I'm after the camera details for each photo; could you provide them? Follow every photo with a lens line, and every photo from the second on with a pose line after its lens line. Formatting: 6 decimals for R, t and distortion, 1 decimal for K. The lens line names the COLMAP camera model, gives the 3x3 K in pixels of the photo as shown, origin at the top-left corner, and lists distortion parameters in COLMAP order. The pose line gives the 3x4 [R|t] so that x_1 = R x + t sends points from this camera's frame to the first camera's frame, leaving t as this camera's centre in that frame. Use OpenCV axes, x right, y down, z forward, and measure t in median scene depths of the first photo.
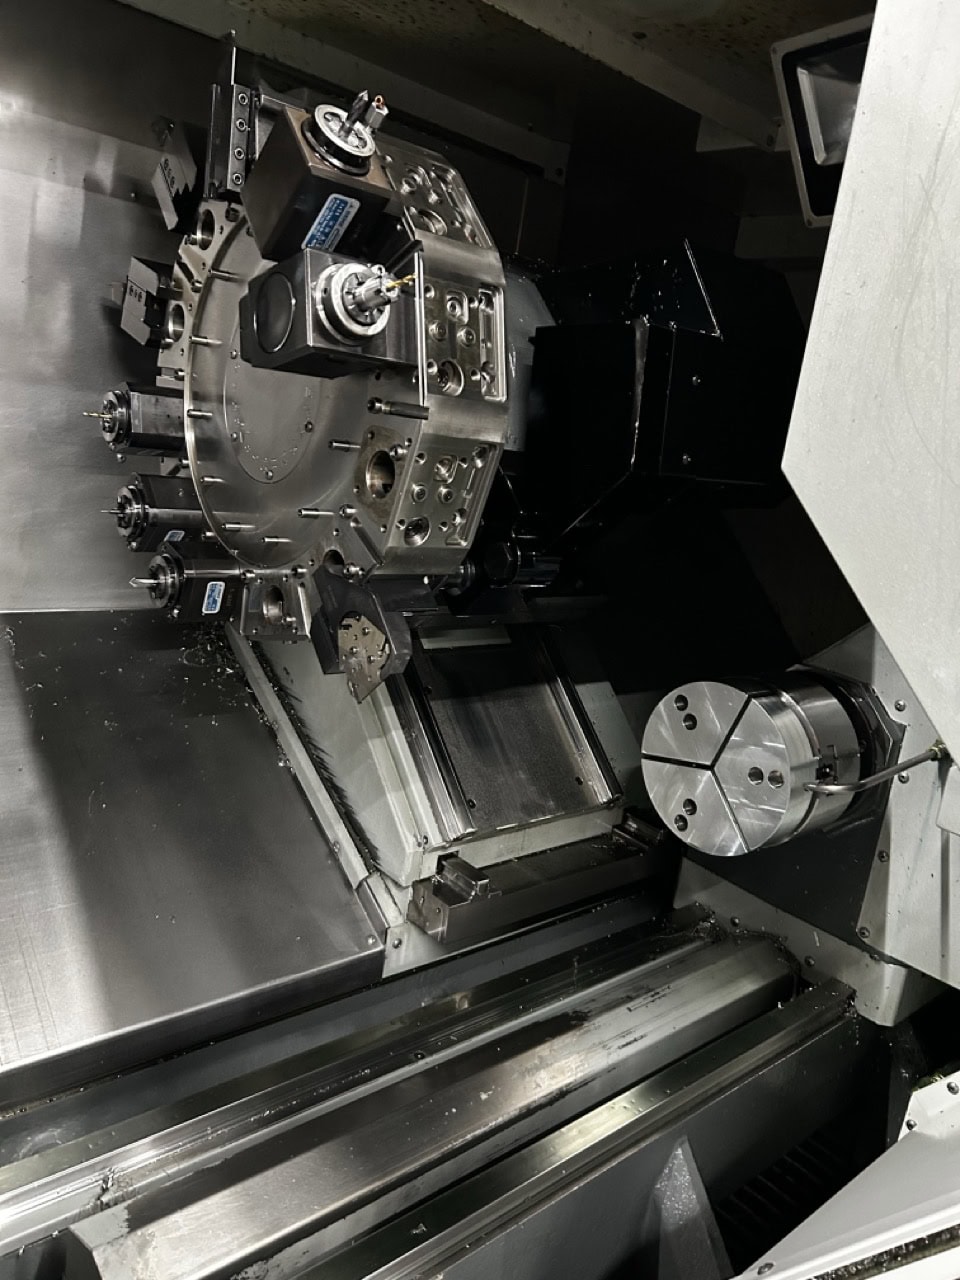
lens RADIAL K [[979.6, 0, 490.9], [0, 979.6, 638.3], [0, 0, 1]] dist [0.037151, -0.034441]
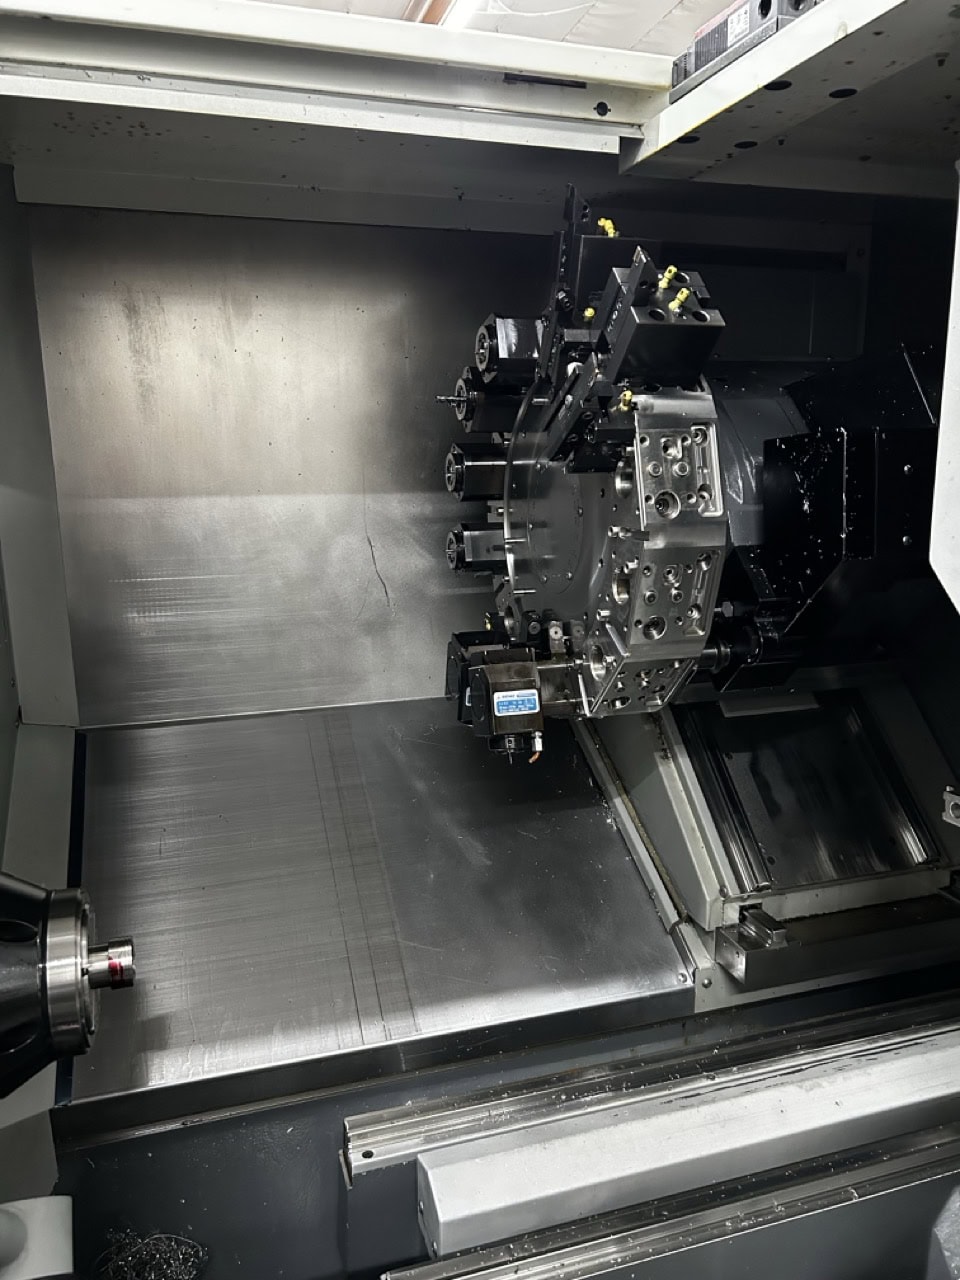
lens RADIAL K [[979.6, 0, 474.2], [0, 979.6, 642.9], [0, 0, 1]] dist [0.037151, -0.034441]
pose [[0.900354, -0.065744, -0.430163, 0.190187], [0.041366, 0.996976, -0.065792, -0.014876], [0.433187, 0.041441, 0.900351, -0.155234]]
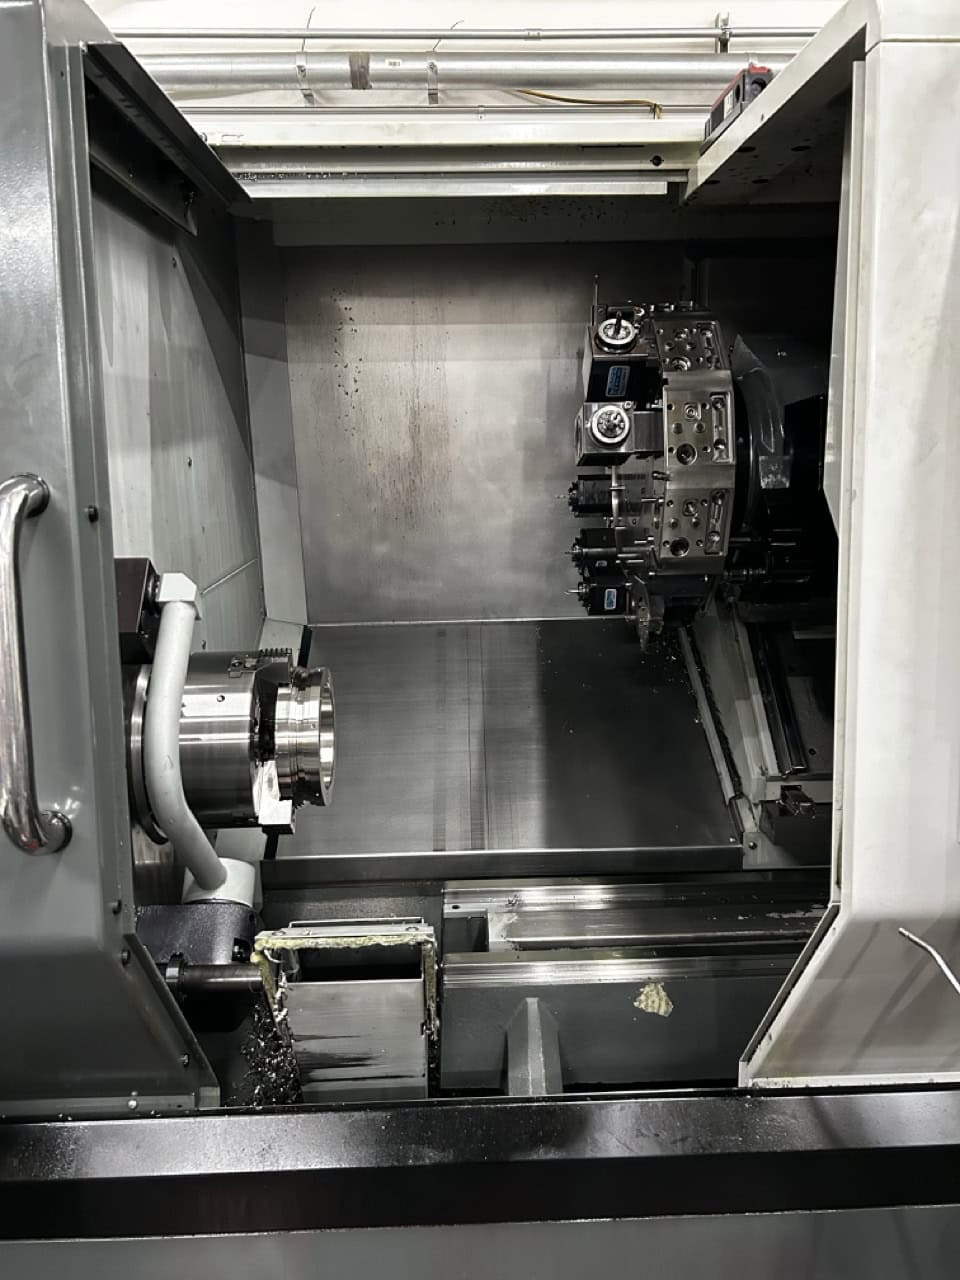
lens RADIAL K [[979.6, 0, 490.2], [0, 979.6, 636.0], [0, 0, 1]] dist [0.037151, -0.034441]
pose [[0.770090, -0.018493, -0.637668, 0.558568], [-0.021202, 0.998286, -0.054556, 0.105016], [0.637583, 0.055532, 0.768377, -0.355310]]
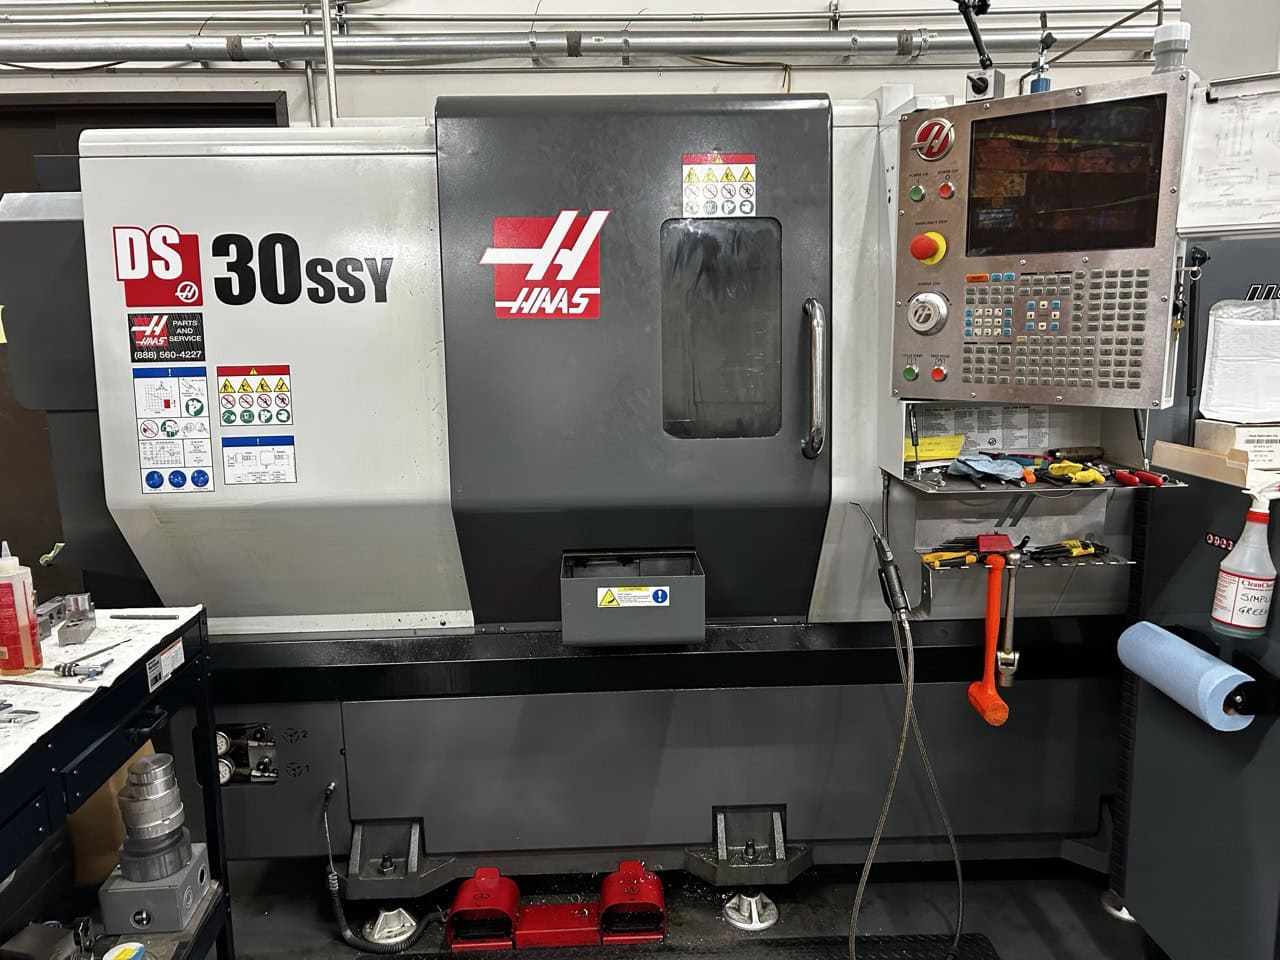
lens RADIAL K [[979.6, 0, 650.2], [0, 979.6, 495.2], [0, 0, 1]] dist [0.037151, -0.034441]
pose [[0.765182, -0.034016, -0.642915, 1.892929], [-0.021274, 0.996722, -0.078055, 0.804172], [0.643462, 0.073404, 0.761950, -2.069652]]
